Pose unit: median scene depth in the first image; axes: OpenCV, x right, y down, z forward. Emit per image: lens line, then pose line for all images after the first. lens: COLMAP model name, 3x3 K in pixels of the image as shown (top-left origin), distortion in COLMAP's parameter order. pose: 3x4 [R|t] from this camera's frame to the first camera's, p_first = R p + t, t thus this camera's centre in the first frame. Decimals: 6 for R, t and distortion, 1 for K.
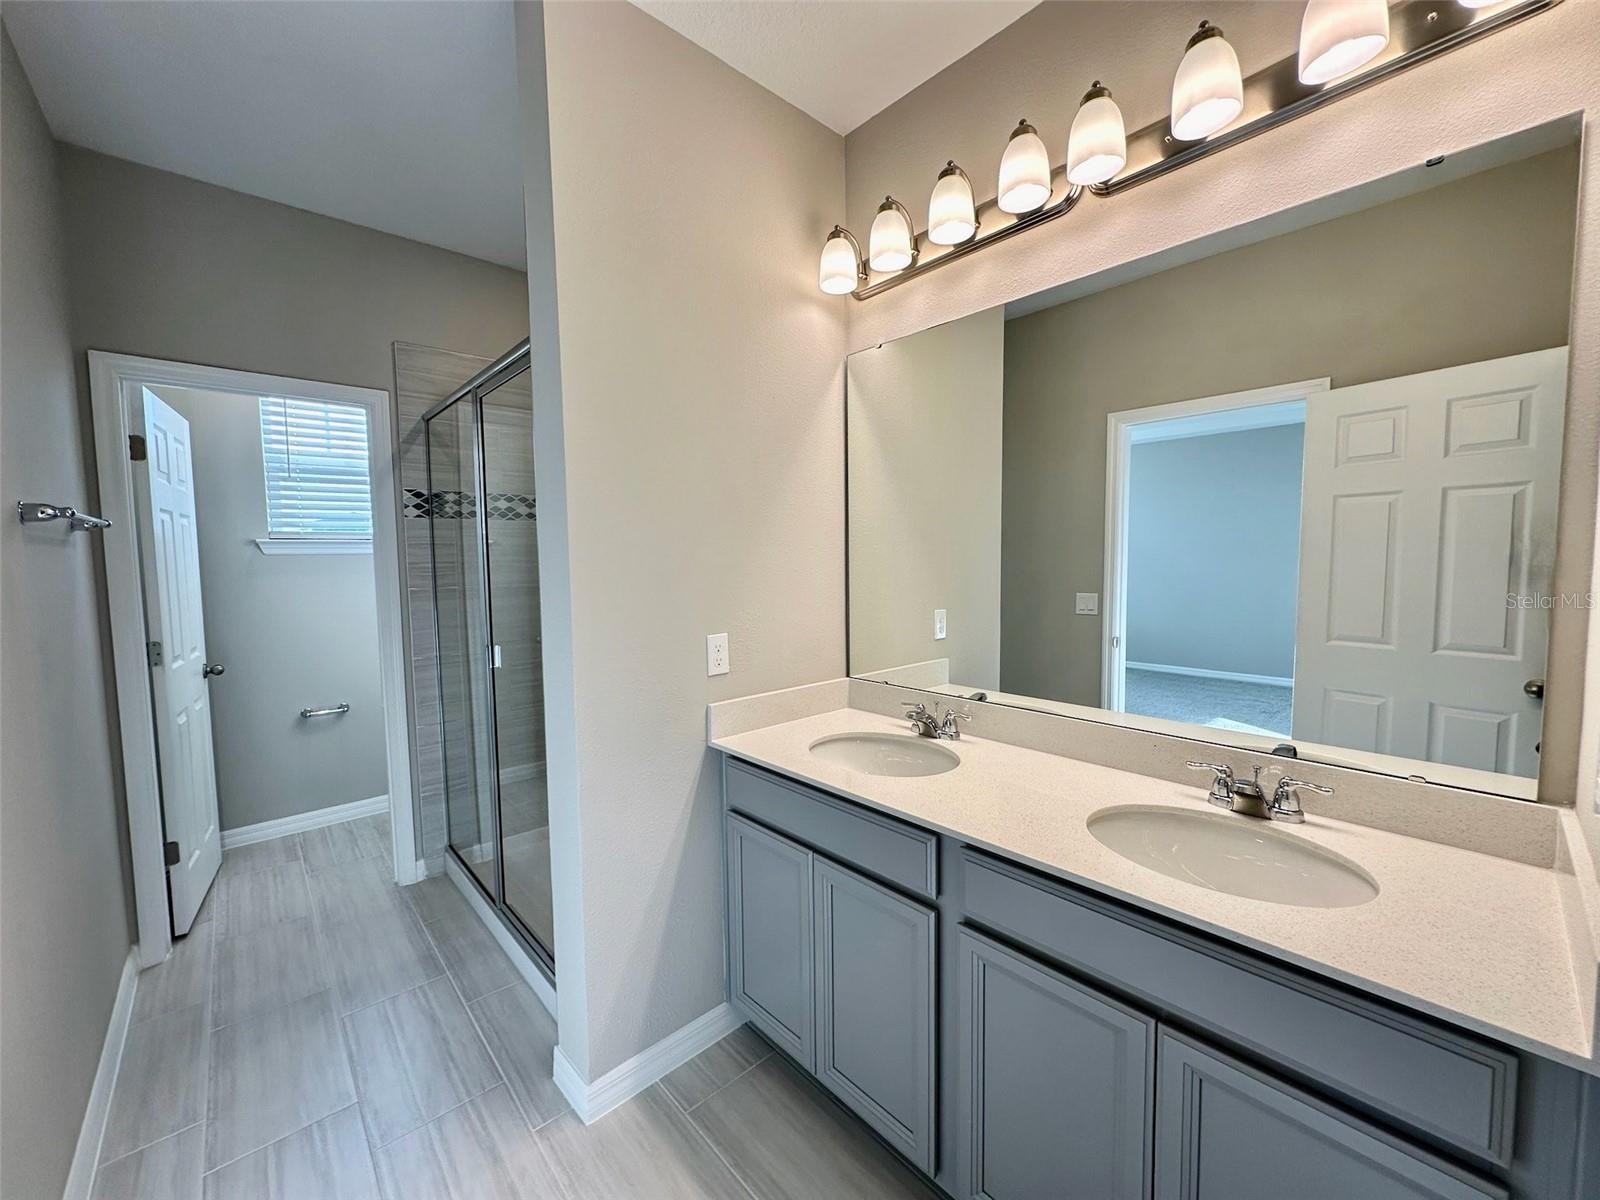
lens RADIAL K [[622.1, 0, 800.0], [0, 622.1, 600.0], [0, 0, 1]] dist [-0.001096, 0.000259]
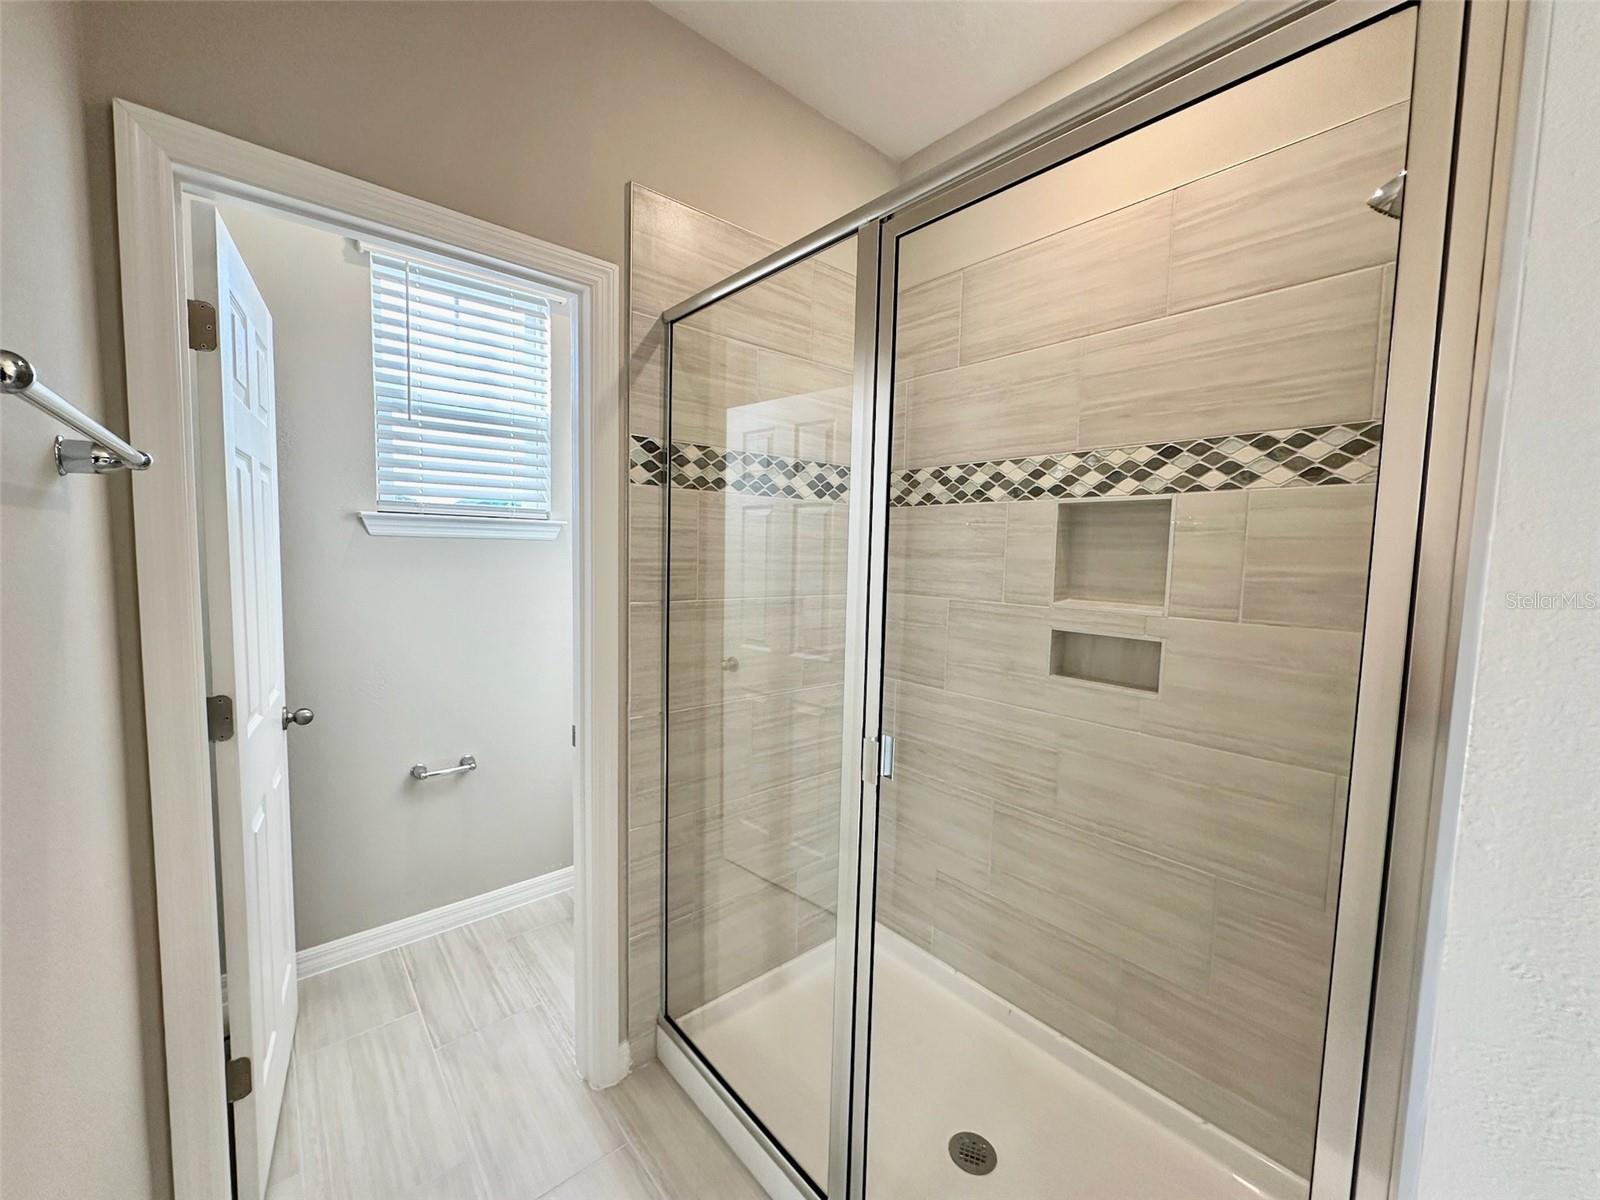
lens RADIAL K [[622.1, 0, 800.0], [0, 622.1, 600.0], [0, 0, 1]] dist [-0.001096, 0.000259]
pose [[0.999073, 0.039542, -0.017010, -0.445312], [-0.039370, 0.999171, 0.010317, -0.032886], [0.017404, -0.009638, 0.999802, 0.394933]]
